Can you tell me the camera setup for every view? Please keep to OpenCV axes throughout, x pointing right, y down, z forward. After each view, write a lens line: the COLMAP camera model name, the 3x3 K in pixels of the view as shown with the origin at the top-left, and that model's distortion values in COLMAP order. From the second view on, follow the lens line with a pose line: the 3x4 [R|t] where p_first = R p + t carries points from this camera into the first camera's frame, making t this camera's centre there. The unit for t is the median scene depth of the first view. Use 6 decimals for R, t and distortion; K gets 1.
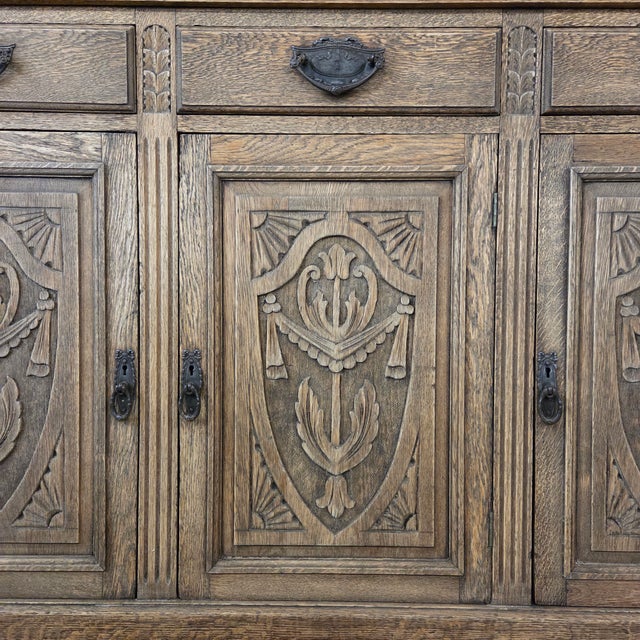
lens RADIAL K [[569.5, 0, 318.0], [0, 569.5, 323.1], [0, 0, 1]] dist [0.082283, -0.069247]
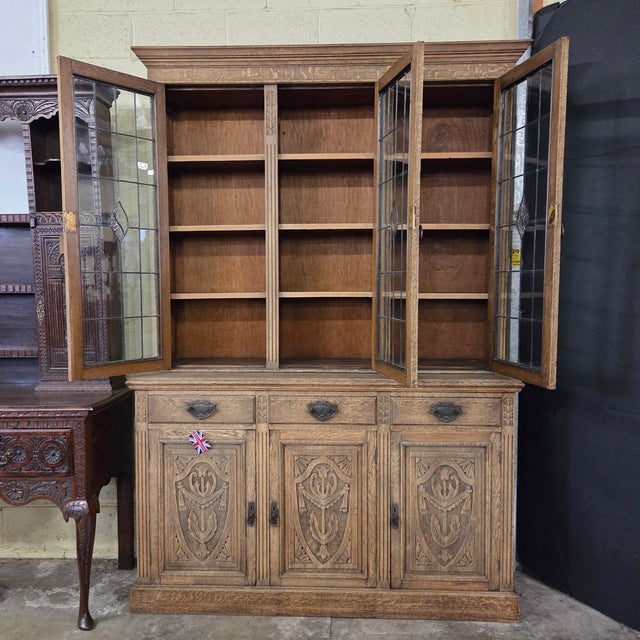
lens RADIAL K [[569.5, 0, 313.2], [0, 569.5, 319.5], [0, 0, 1]] dist [0.082283, -0.069247]
pose [[0.999565, -0.007836, -0.028416, 0.072484], [0.008795, 0.999391, 0.033775, -0.999620], [0.028134, -0.034010, 0.999025, -1.930391]]
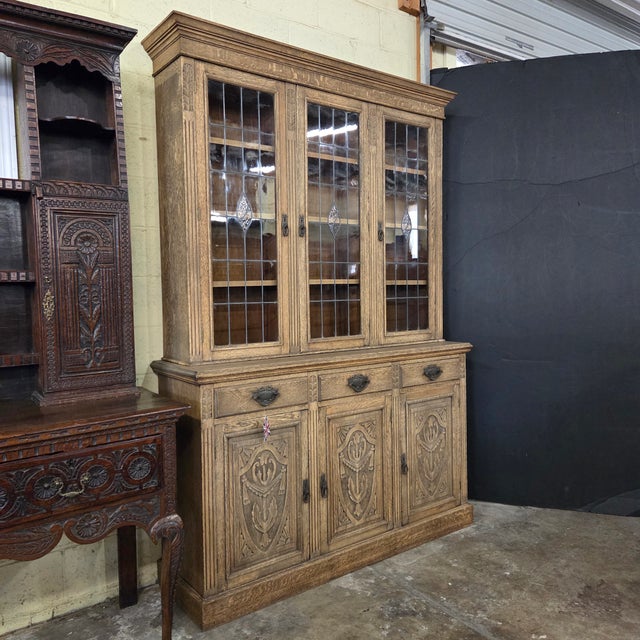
lens RADIAL K [[569.5, 0, 317.0], [0, 569.5, 315.3], [0, 0, 1]] dist [0.082283, -0.069247]
pose [[0.796857, -0.048841, 0.602191, -2.119025], [0.041642, 0.998797, 0.025904, -0.919625], [-0.602732, 0.004435, 0.797932, -1.507098]]
